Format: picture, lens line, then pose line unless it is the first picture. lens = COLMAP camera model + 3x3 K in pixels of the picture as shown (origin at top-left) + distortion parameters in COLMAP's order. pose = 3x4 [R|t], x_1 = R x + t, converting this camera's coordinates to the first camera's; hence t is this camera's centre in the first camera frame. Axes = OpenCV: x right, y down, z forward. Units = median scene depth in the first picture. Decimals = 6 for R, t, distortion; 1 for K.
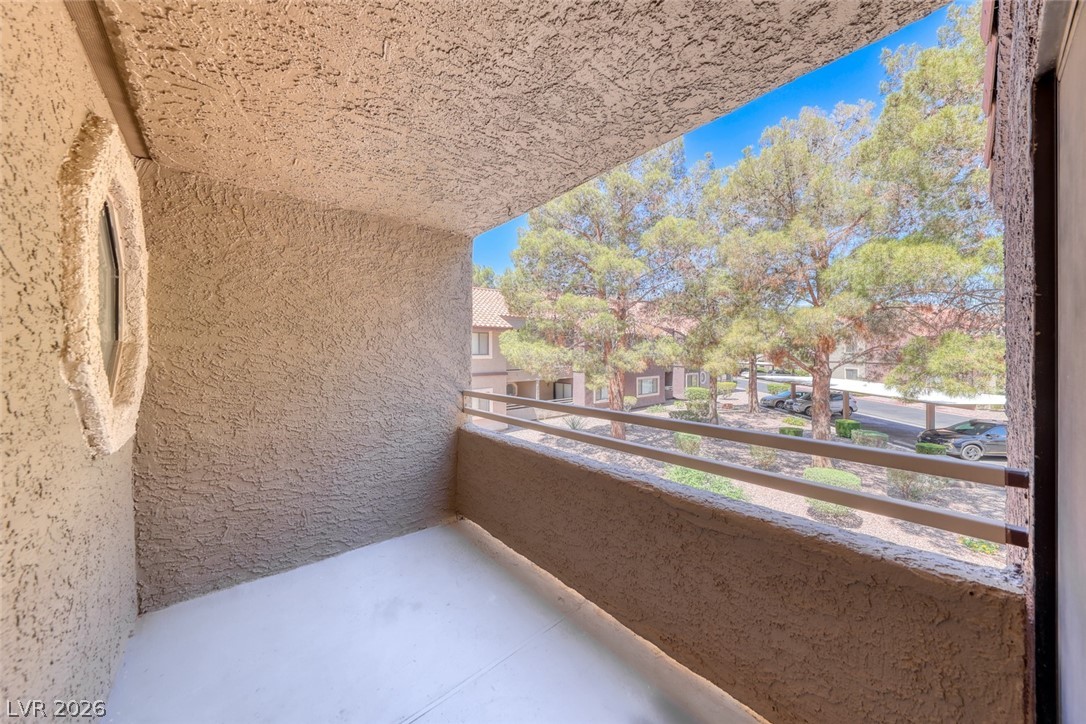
lens RADIAL K [[371.0, 0, 540.0], [0, 371.0, 358.5], [0, 0, 1]] dist [0.018941, -0.007884]
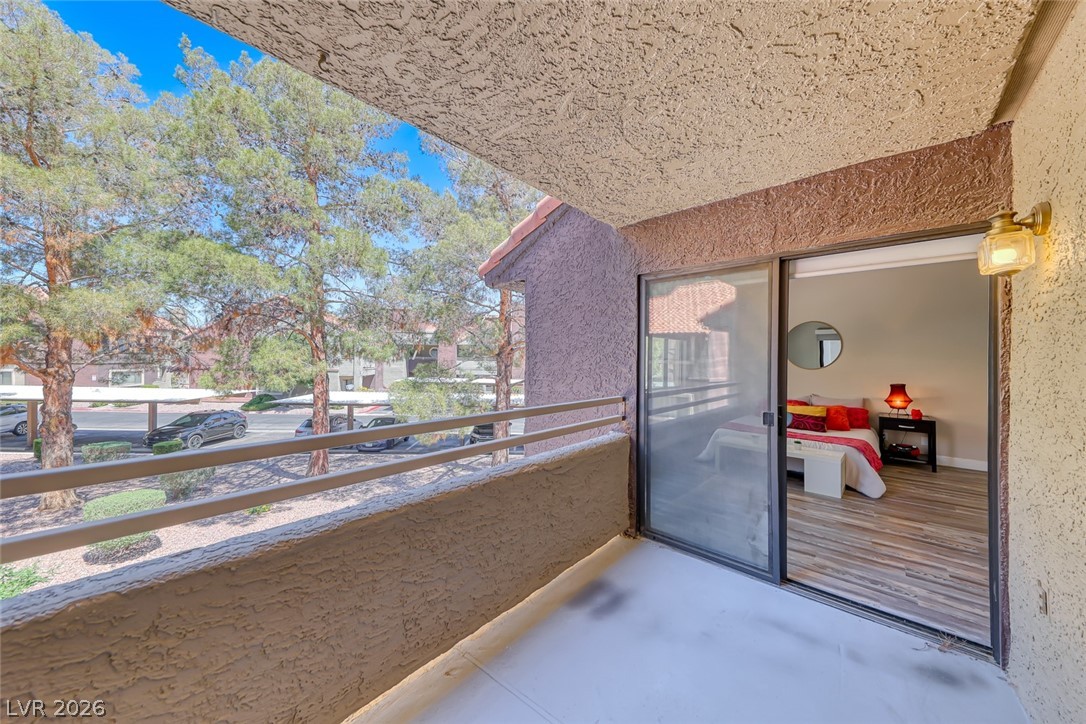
lens RADIAL K [[381.8, 0, 540.0], [0, 381.8, 365.0], [0, 0, 1]] dist [0.015522, -0.004887]
pose [[-0.148228, -0.018458, 0.988781, -0.169851], [-0.002669, 0.999830, 0.018264, -0.001679], [-0.988950, 0.000068, -0.148252, 0.211271]]
